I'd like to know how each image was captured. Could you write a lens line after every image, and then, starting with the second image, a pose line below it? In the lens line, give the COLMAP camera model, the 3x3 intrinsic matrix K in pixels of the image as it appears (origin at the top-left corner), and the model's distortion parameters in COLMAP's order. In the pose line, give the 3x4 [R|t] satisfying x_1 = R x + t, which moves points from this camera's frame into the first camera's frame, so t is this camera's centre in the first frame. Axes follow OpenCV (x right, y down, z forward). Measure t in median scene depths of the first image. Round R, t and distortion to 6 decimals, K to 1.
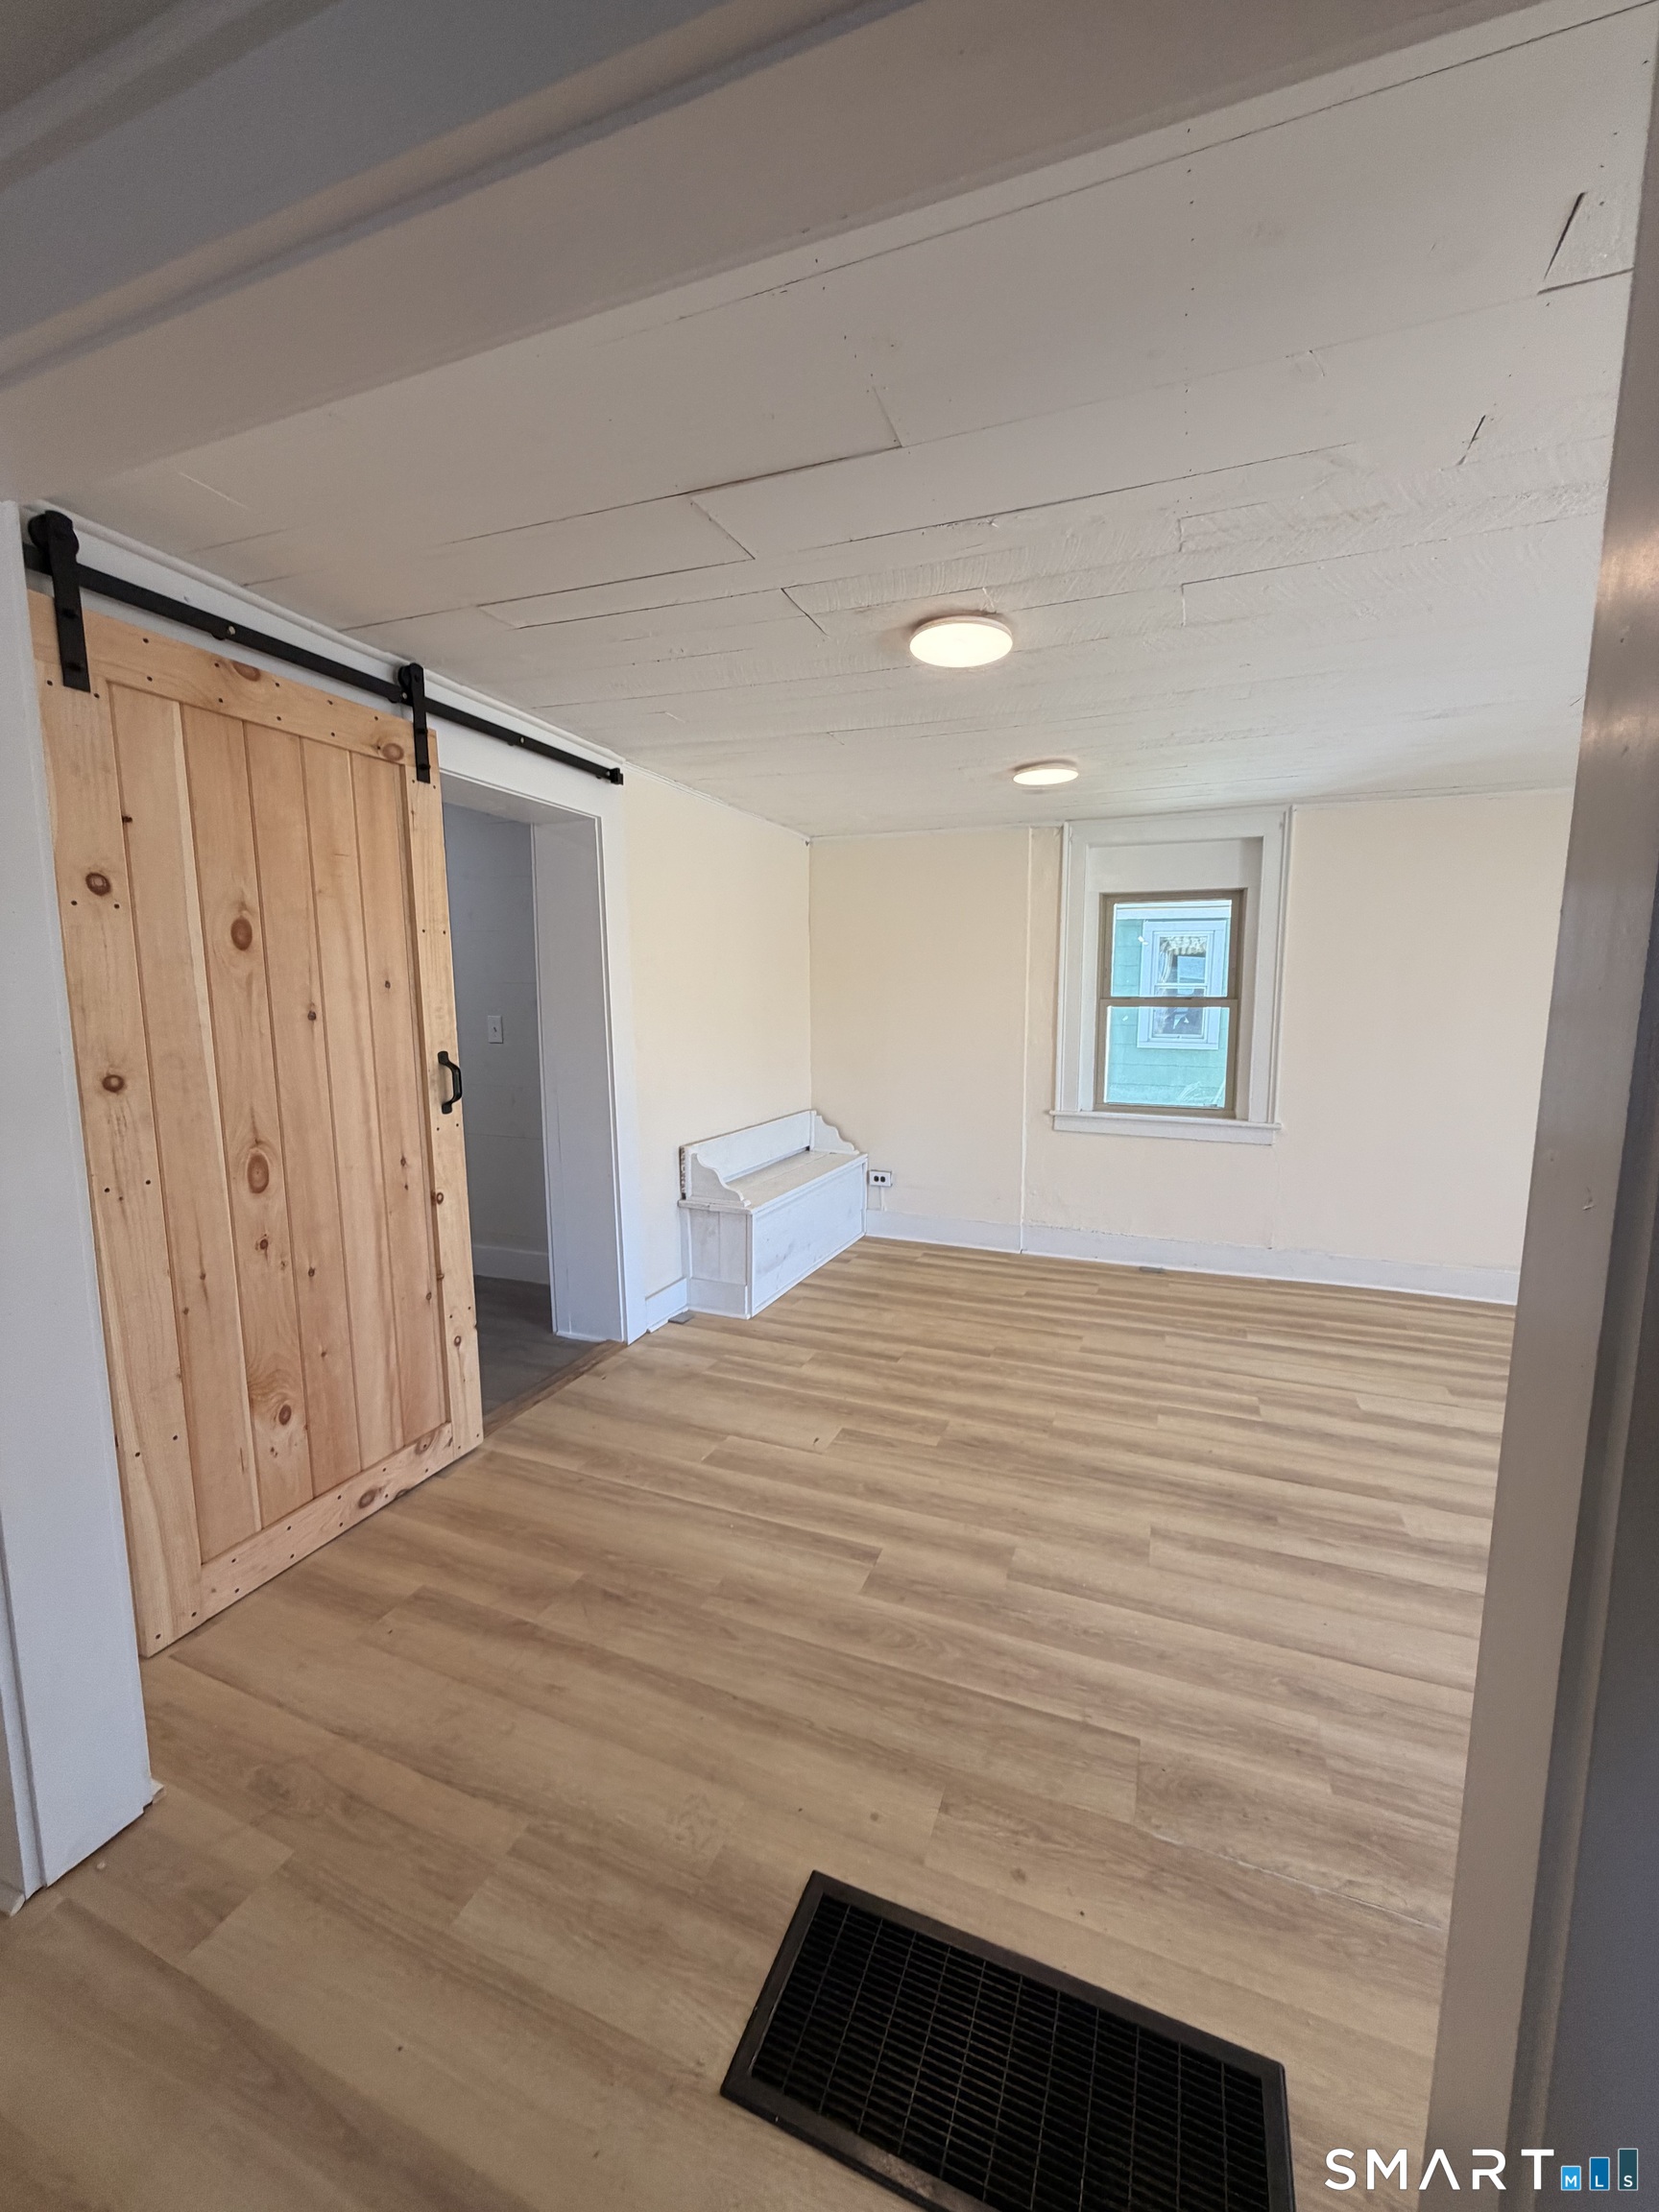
lens RADIAL K [[879.4, 0, 825.7], [0, 879.4, 1099.4], [0, 0, 1]] dist [0.000329, 0.000316]
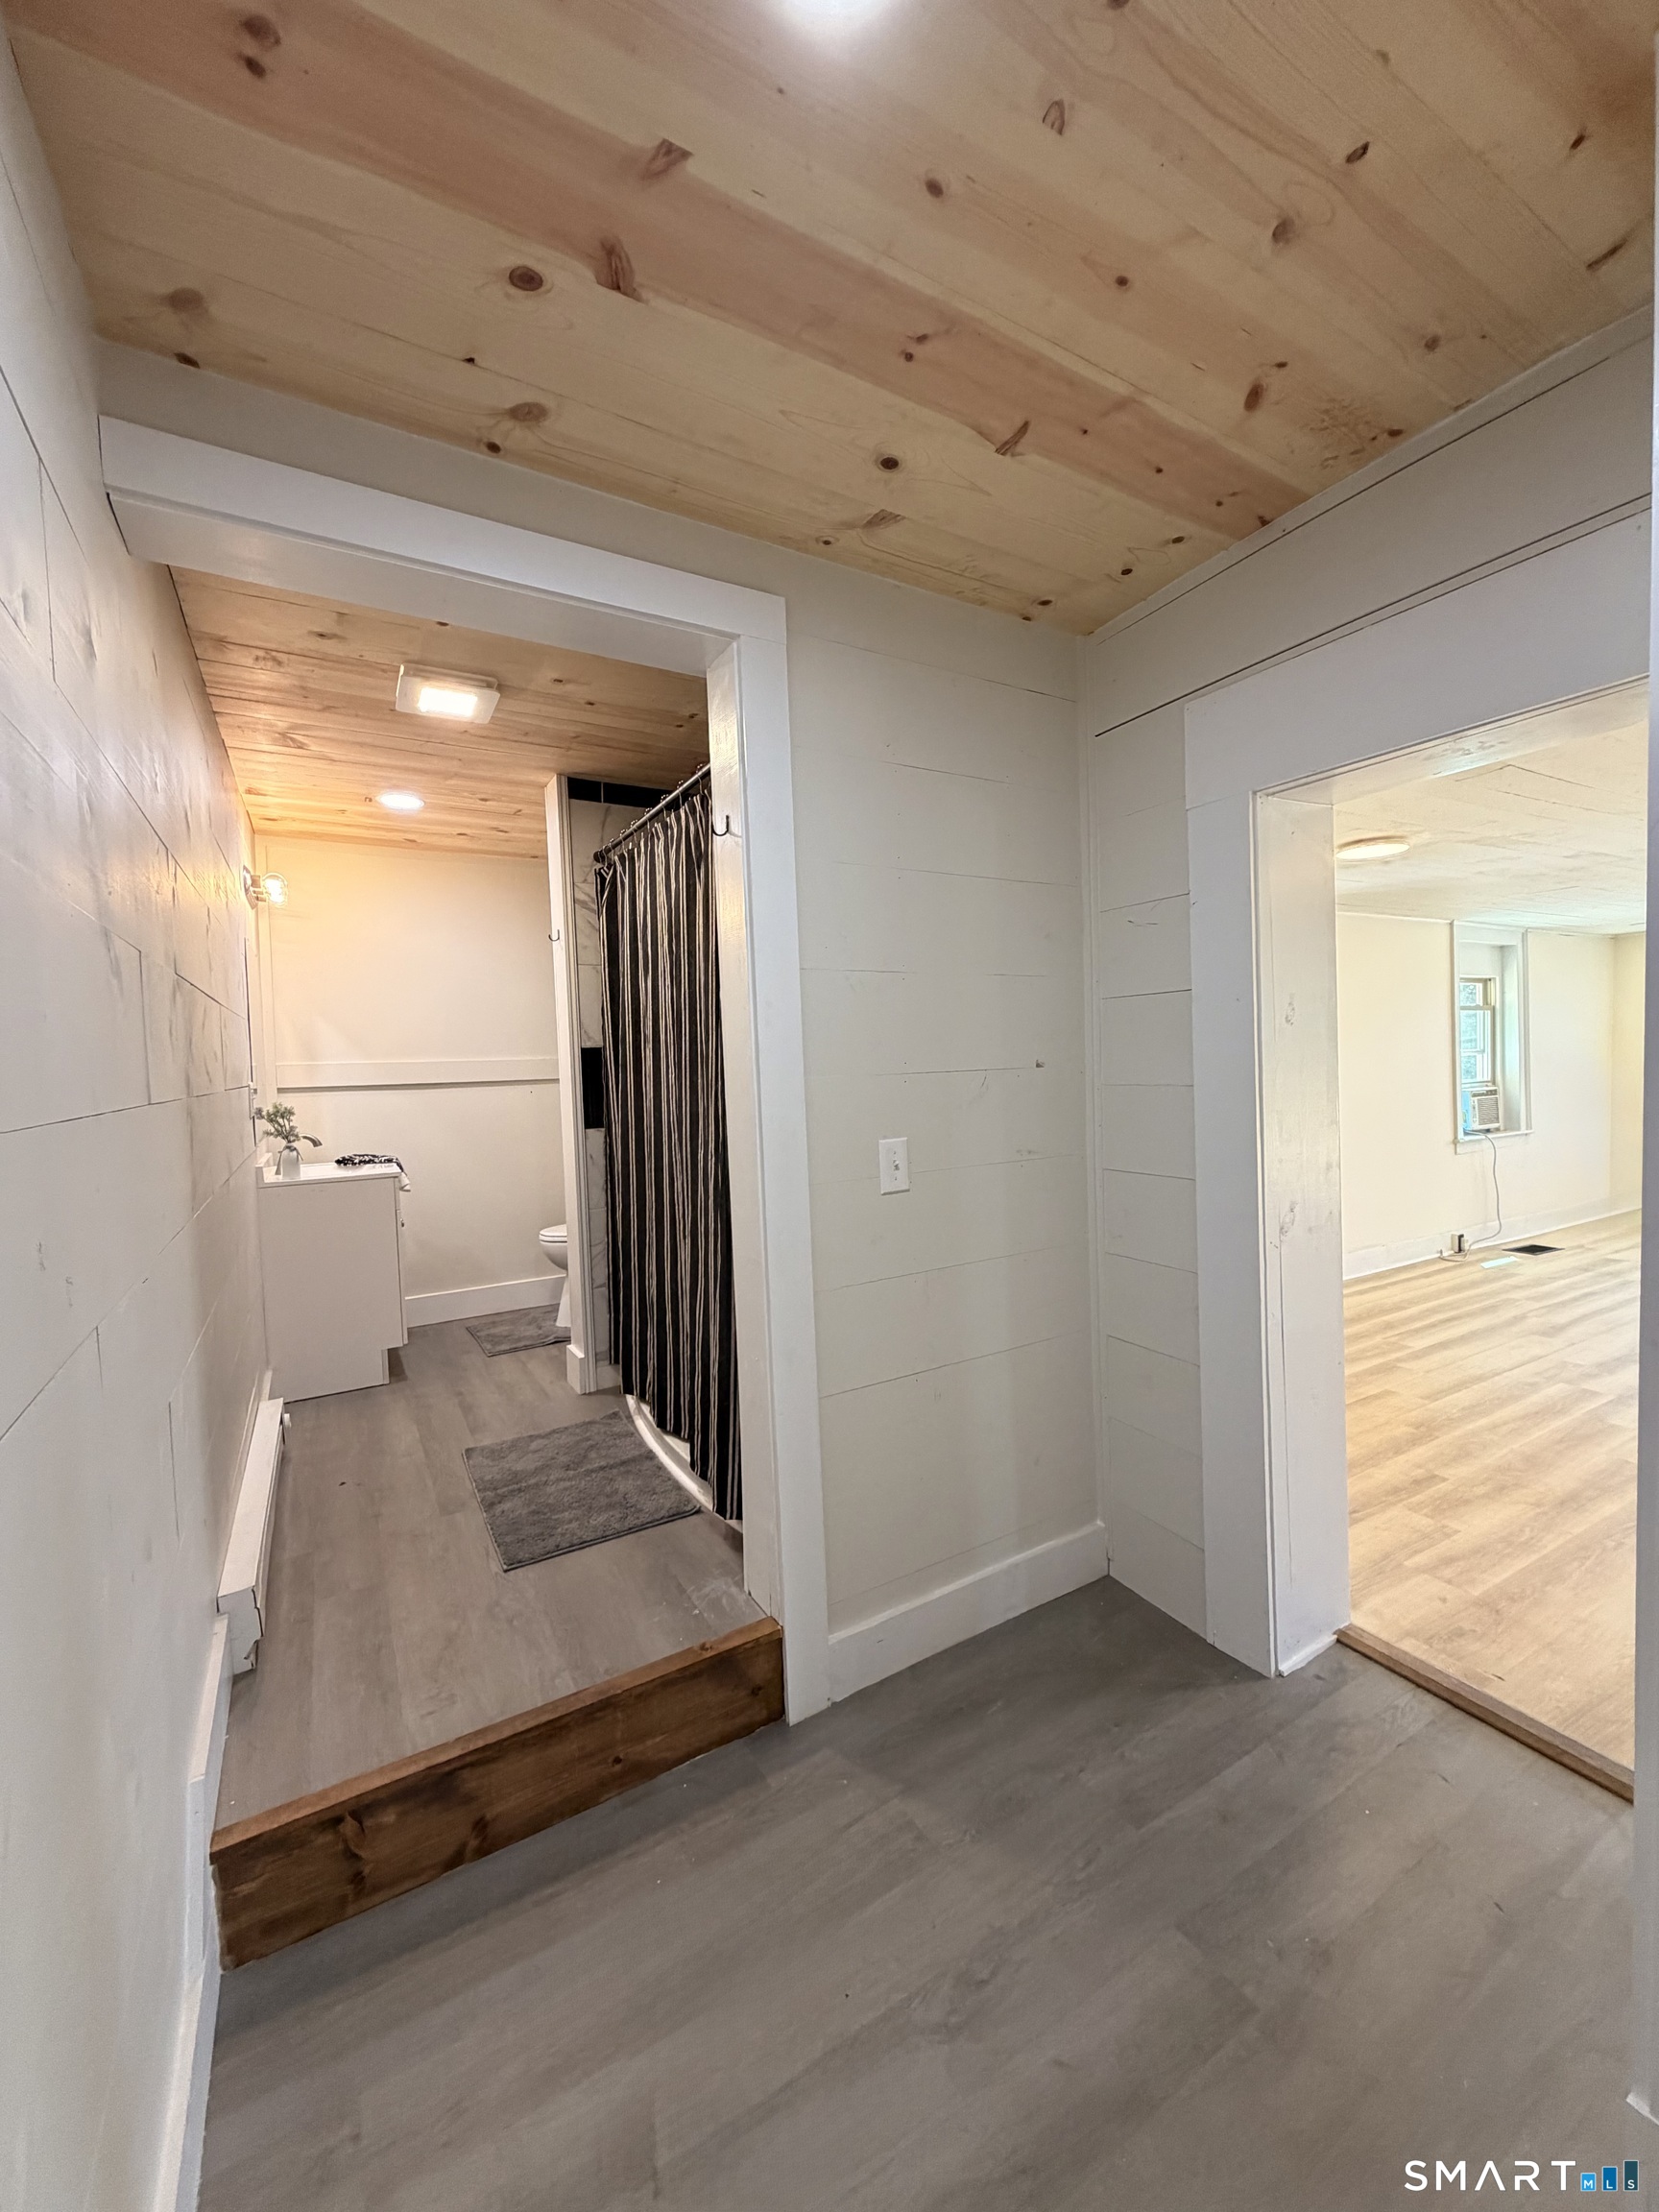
lens RADIAL K [[879.4, 0, 825.7], [0, 879.4, 1099.4], [0, 0, 1]] dist [0.000329, 0.000316]
pose [[0.632561, -0.059553, 0.772218, -1.161462], [0.132434, 0.990672, -0.032083, -0.156171], [-0.763104, 0.122563, 0.634548, 1.045726]]
